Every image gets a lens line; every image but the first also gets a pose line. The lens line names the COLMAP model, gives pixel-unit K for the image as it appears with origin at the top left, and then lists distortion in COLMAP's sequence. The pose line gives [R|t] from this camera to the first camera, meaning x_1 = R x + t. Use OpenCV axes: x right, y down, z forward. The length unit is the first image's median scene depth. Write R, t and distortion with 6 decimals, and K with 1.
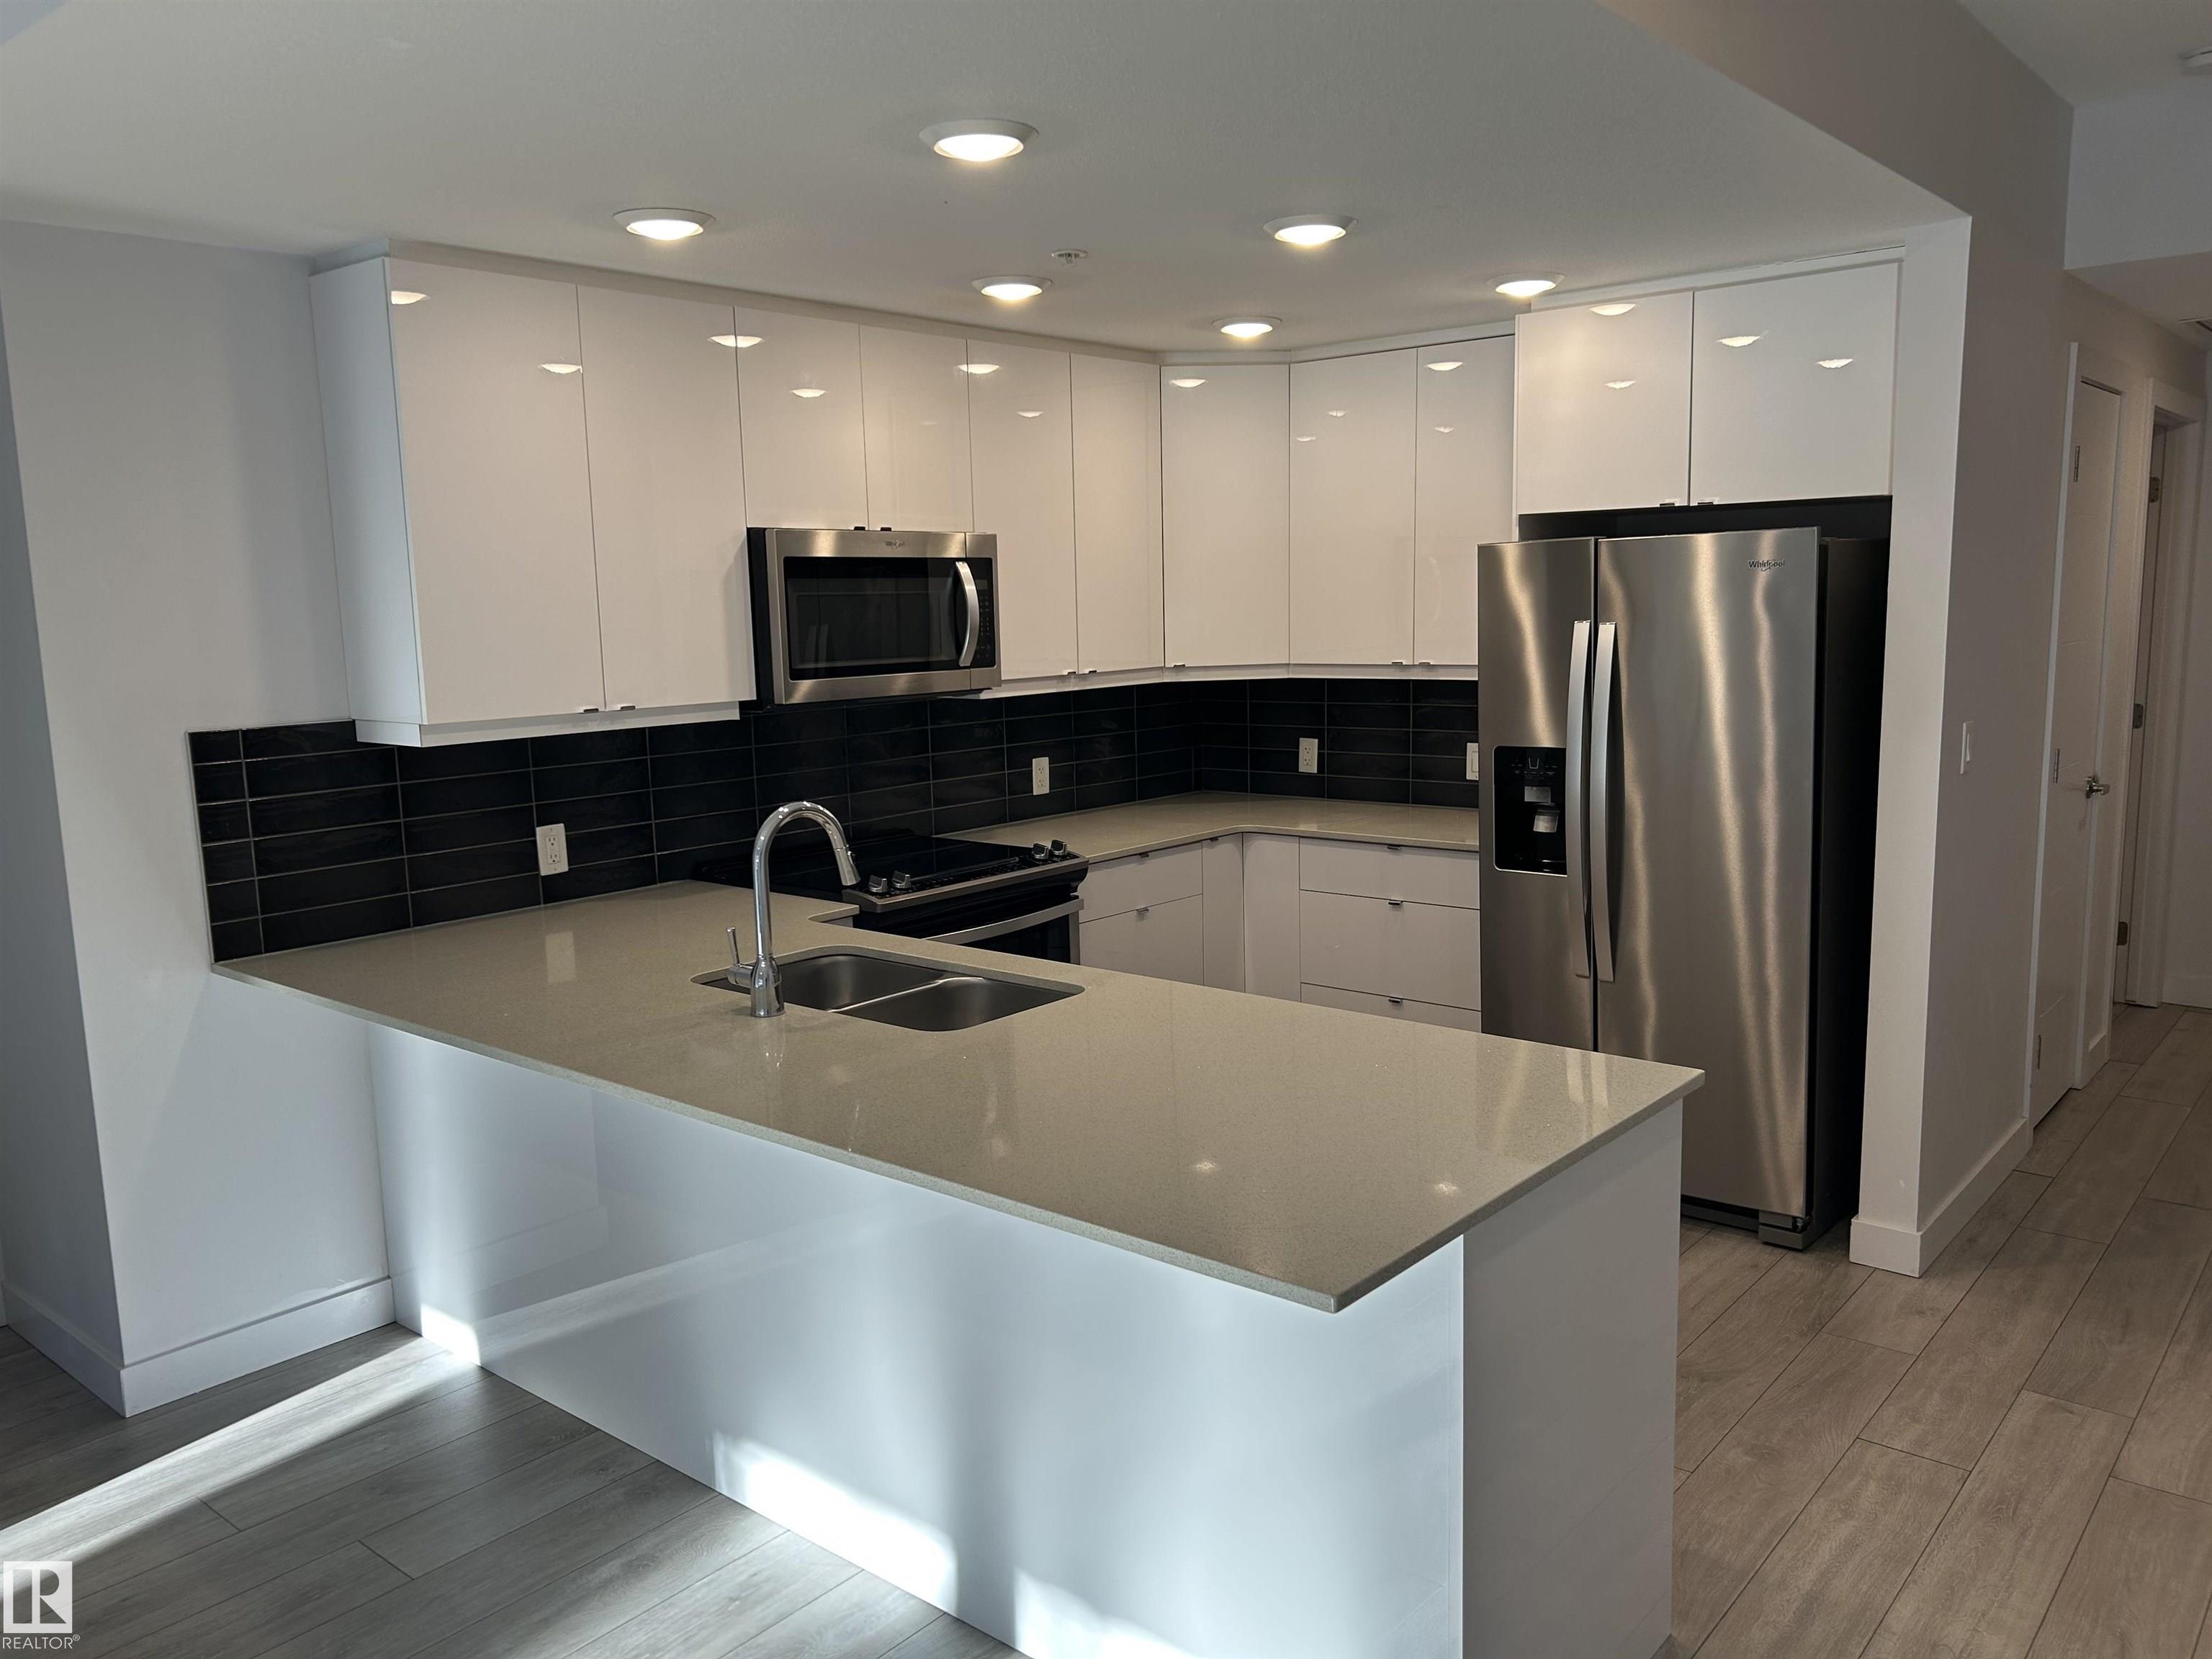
lens RADIAL K [[1658.8, 0, 1111.8], [0, 1658.8, 830.1], [0, 0, 1]] dist [0.034007, -0.029394]
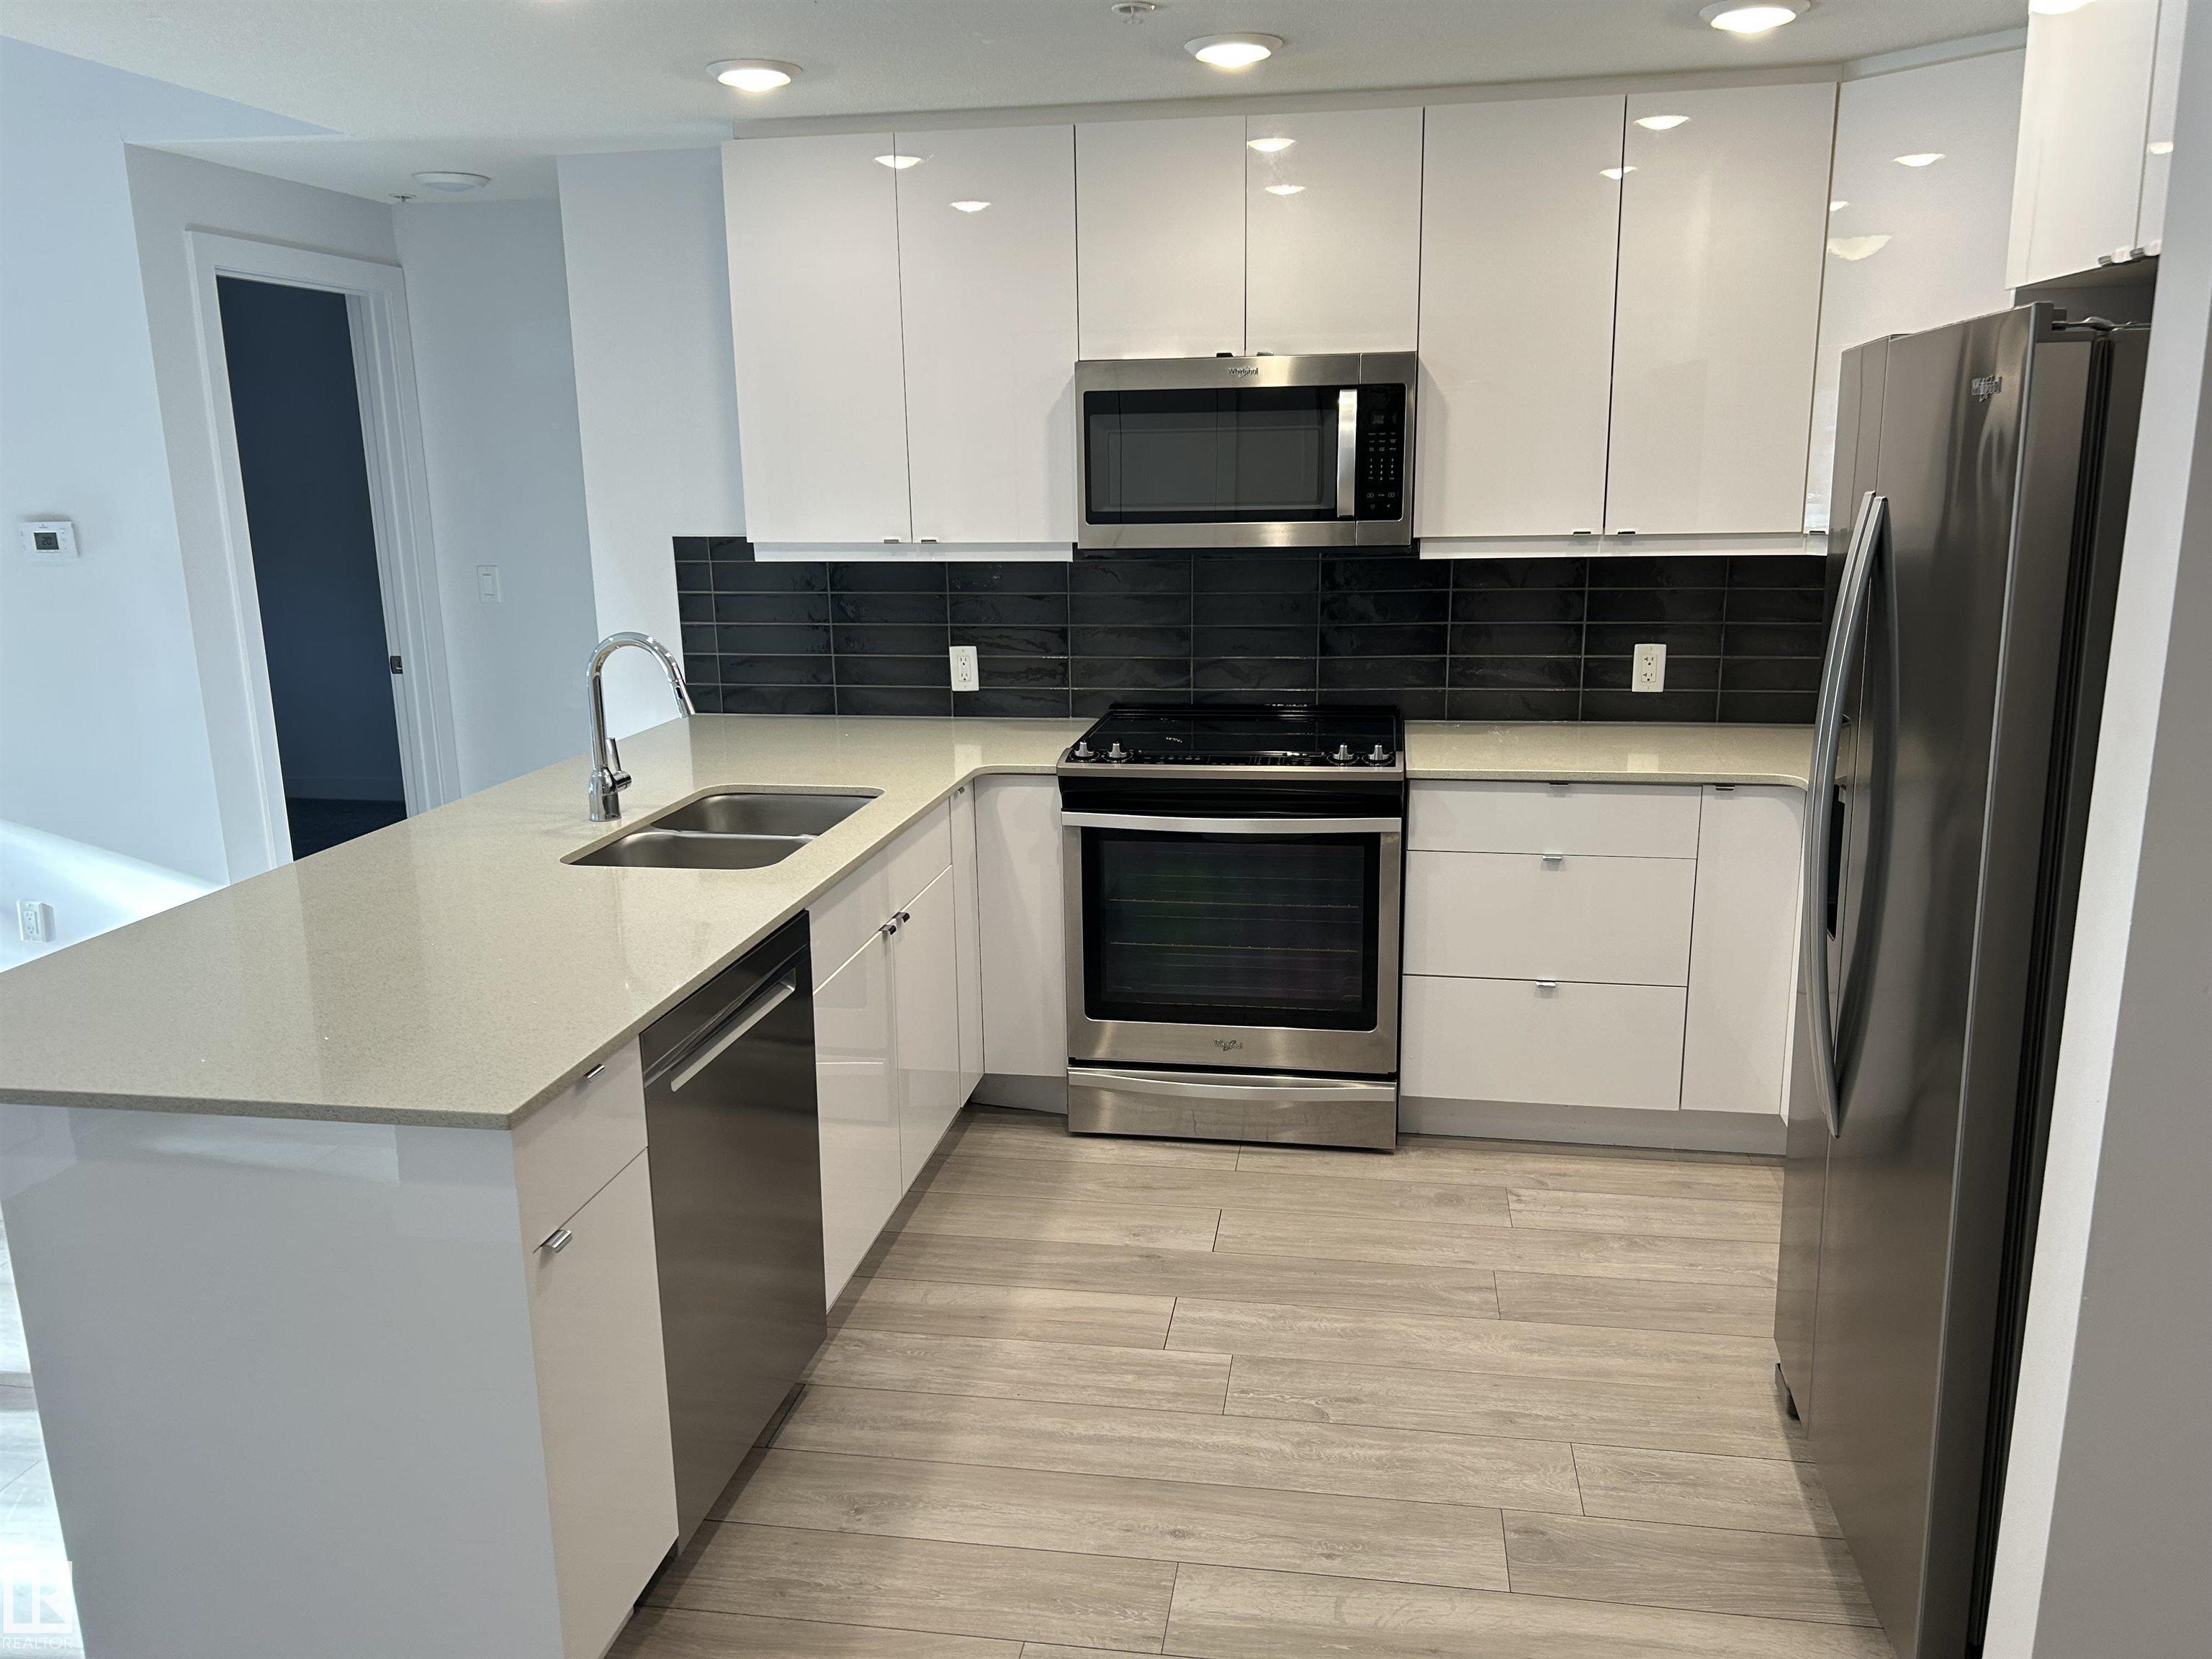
lens RADIAL K [[1658.8, 0, 1119.1], [0, 1658.8, 822.2], [0, 0, 1]] dist [0.034007, -0.029394]
pose [[0.525885, 0.204971, -0.825489, 0.631048], [-0.117416, 0.978731, 0.168221, -0.084073], [0.842412, 0.008461, 0.538767, 0.500594]]
